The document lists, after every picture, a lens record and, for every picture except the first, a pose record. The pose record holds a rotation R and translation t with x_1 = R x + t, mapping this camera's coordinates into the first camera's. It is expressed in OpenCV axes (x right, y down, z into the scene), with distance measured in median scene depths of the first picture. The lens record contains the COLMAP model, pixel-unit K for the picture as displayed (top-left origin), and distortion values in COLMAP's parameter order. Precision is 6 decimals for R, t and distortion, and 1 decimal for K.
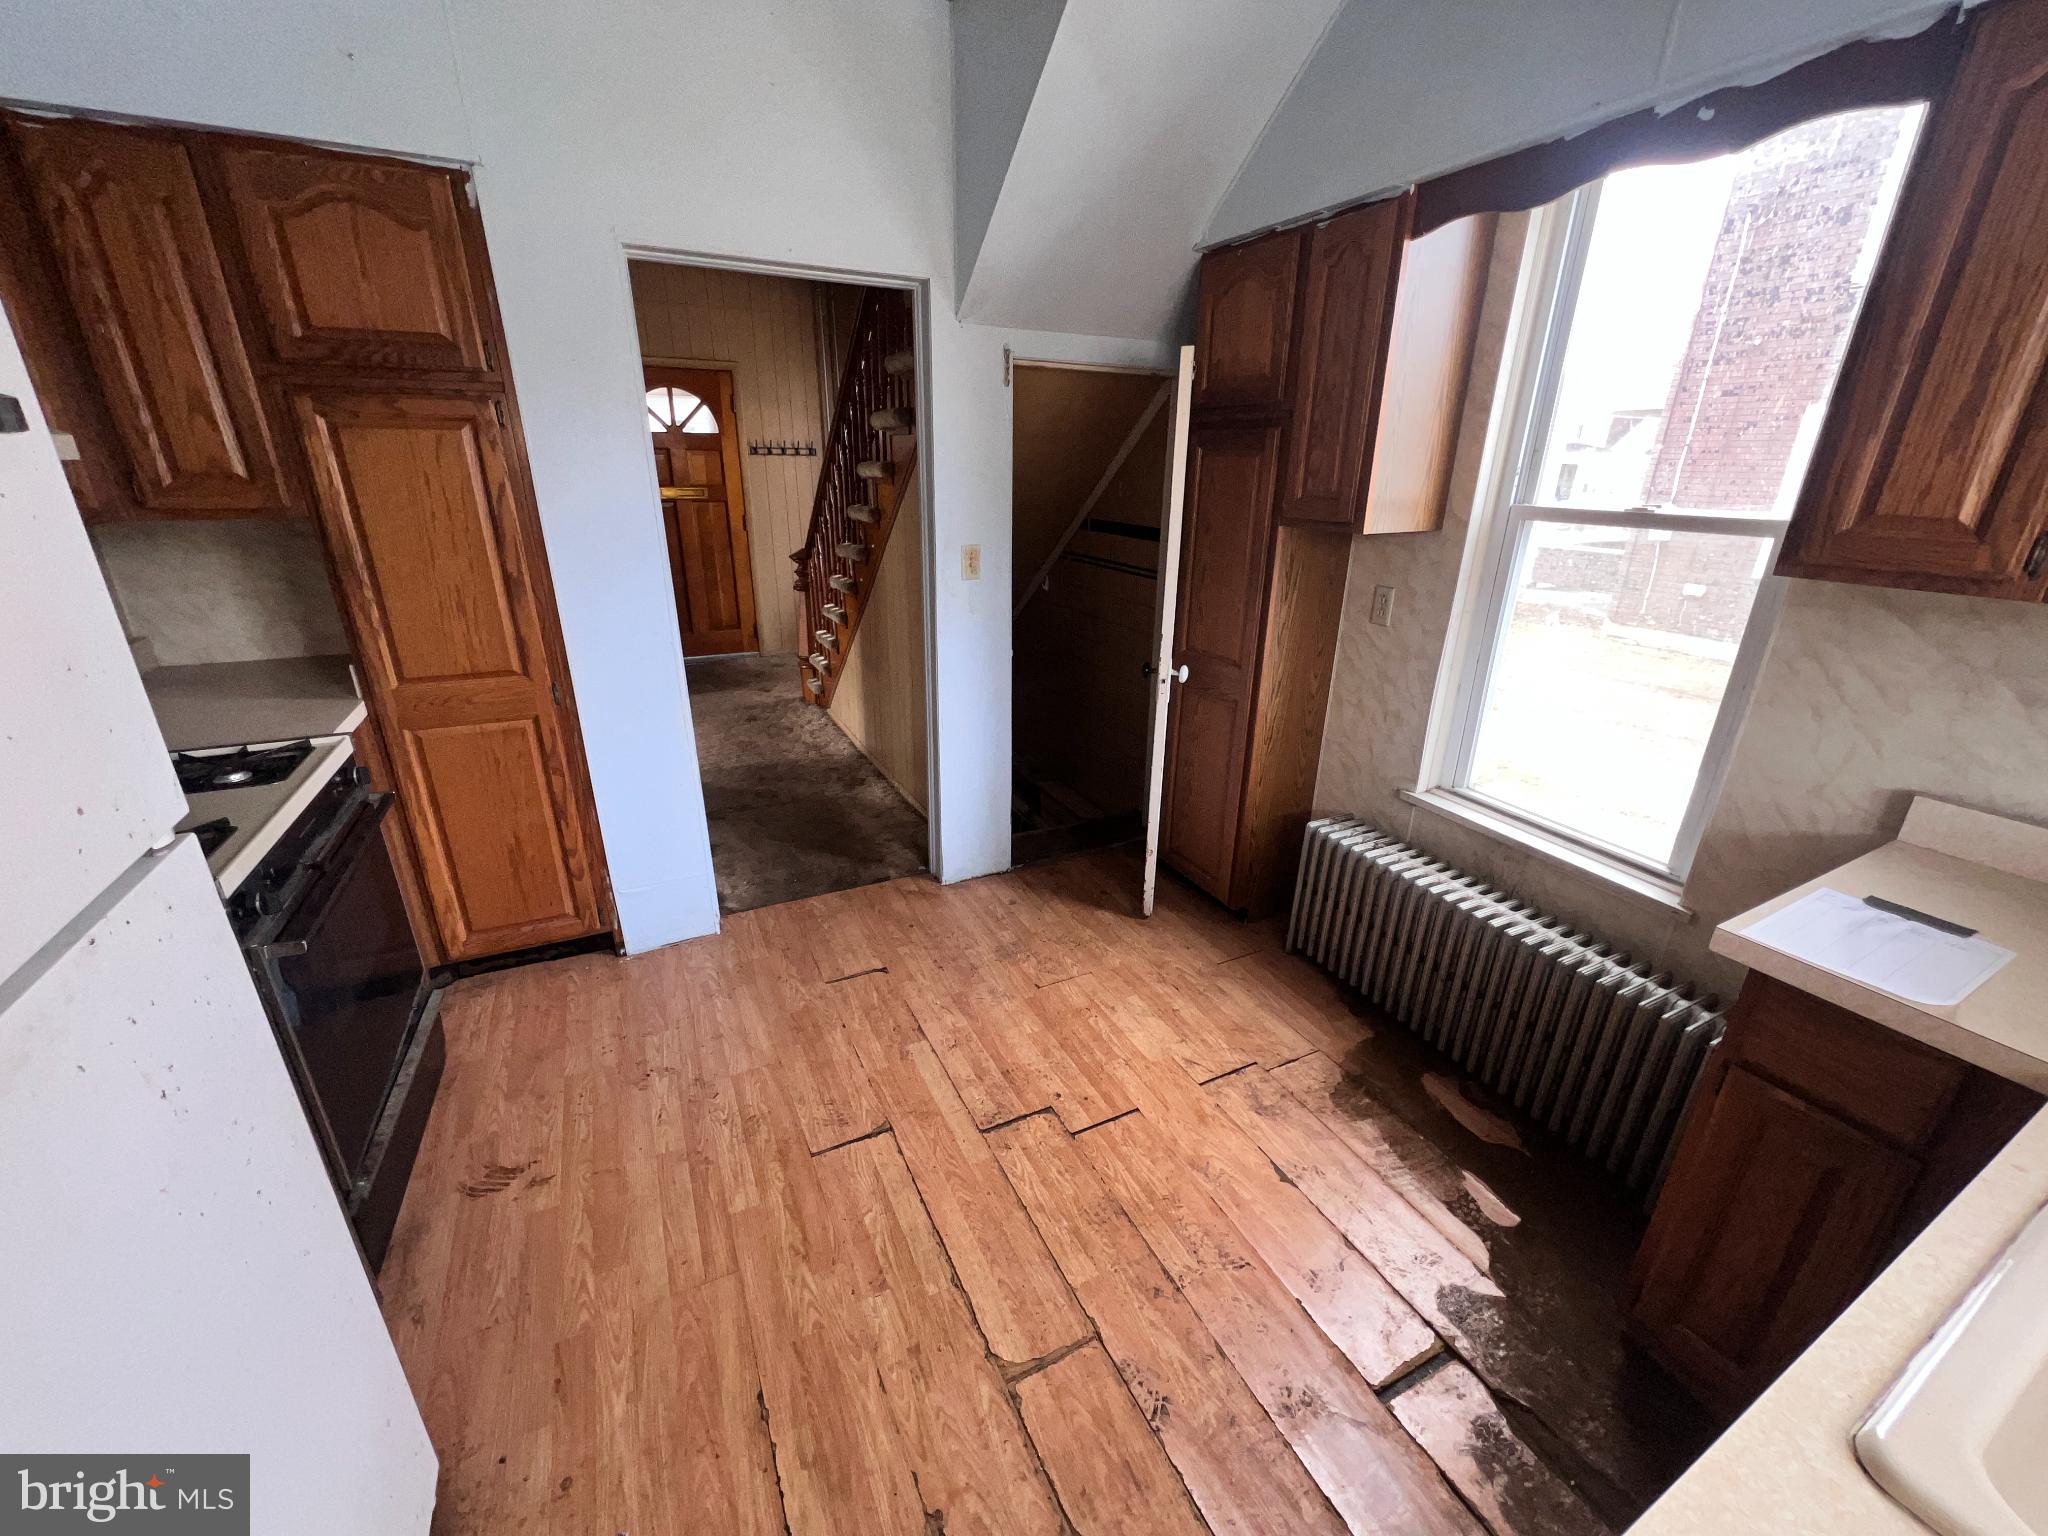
lens RADIAL K [[816.4, 0, 1022.3], [0, 816.4, 772.2], [0, 0, 1]] dist [-0.002001, -0.000123]
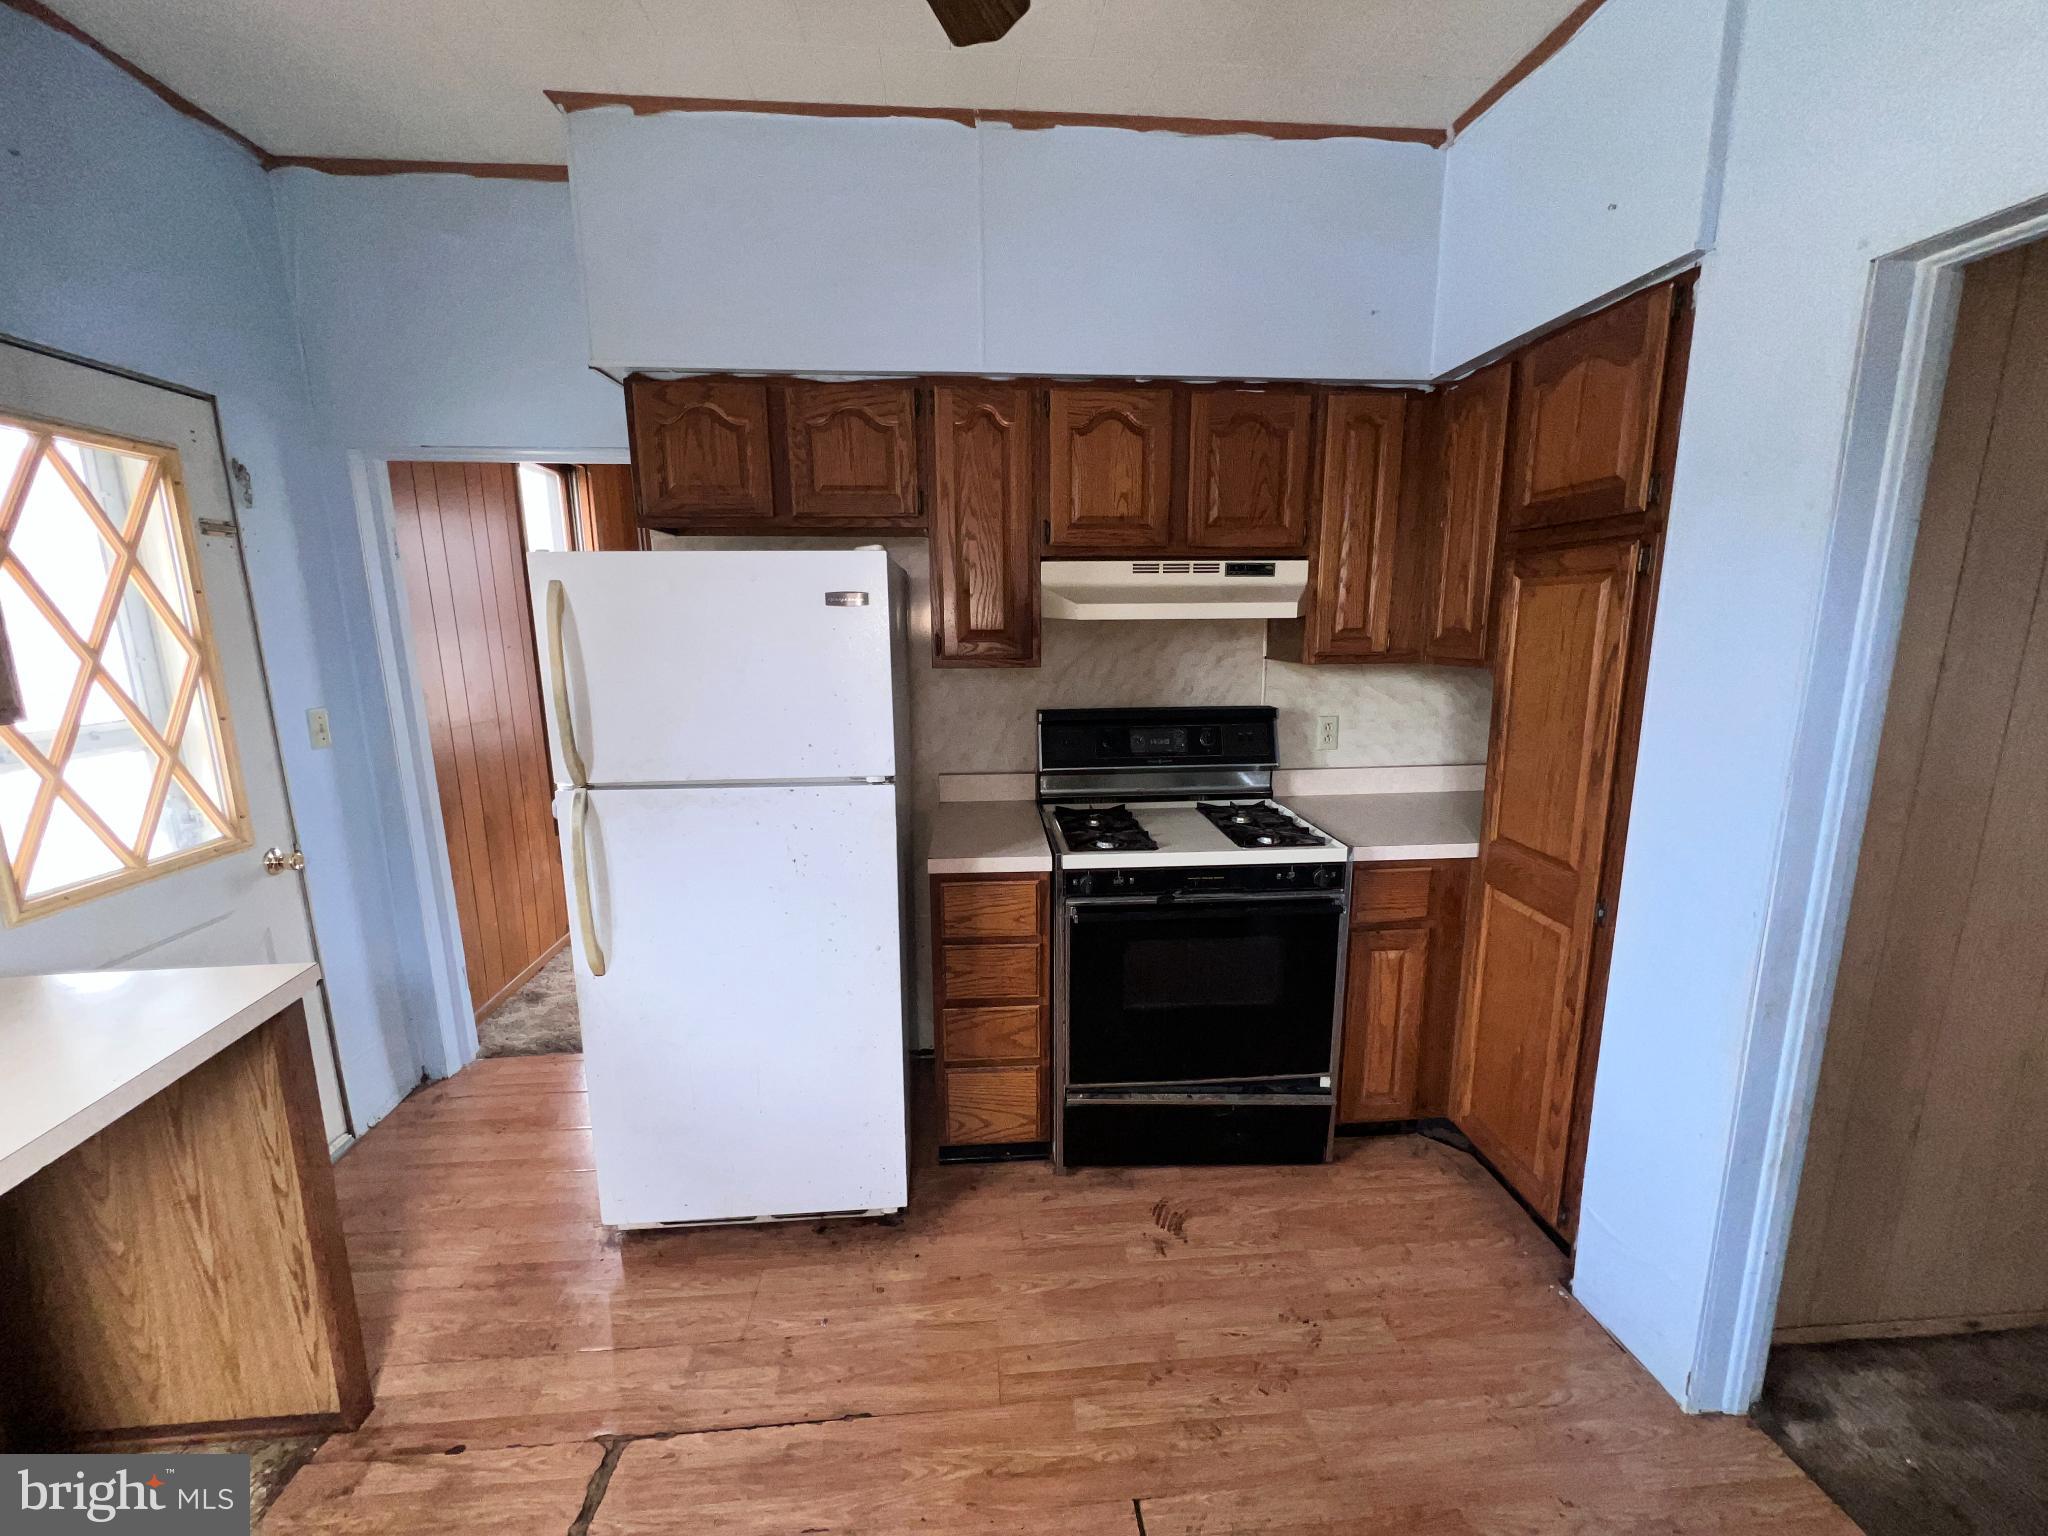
lens RADIAL K [[816.4, 0, 1022.3], [0, 816.4, 772.2], [0, 0, 1]] dist [-0.002001, -0.000123]
pose [[-0.370079, 0.165066, -0.914218, 0.351169], [-0.330117, 0.896495, 0.295499, -0.312594], [0.868369, 0.411157, -0.277282, 0.841420]]
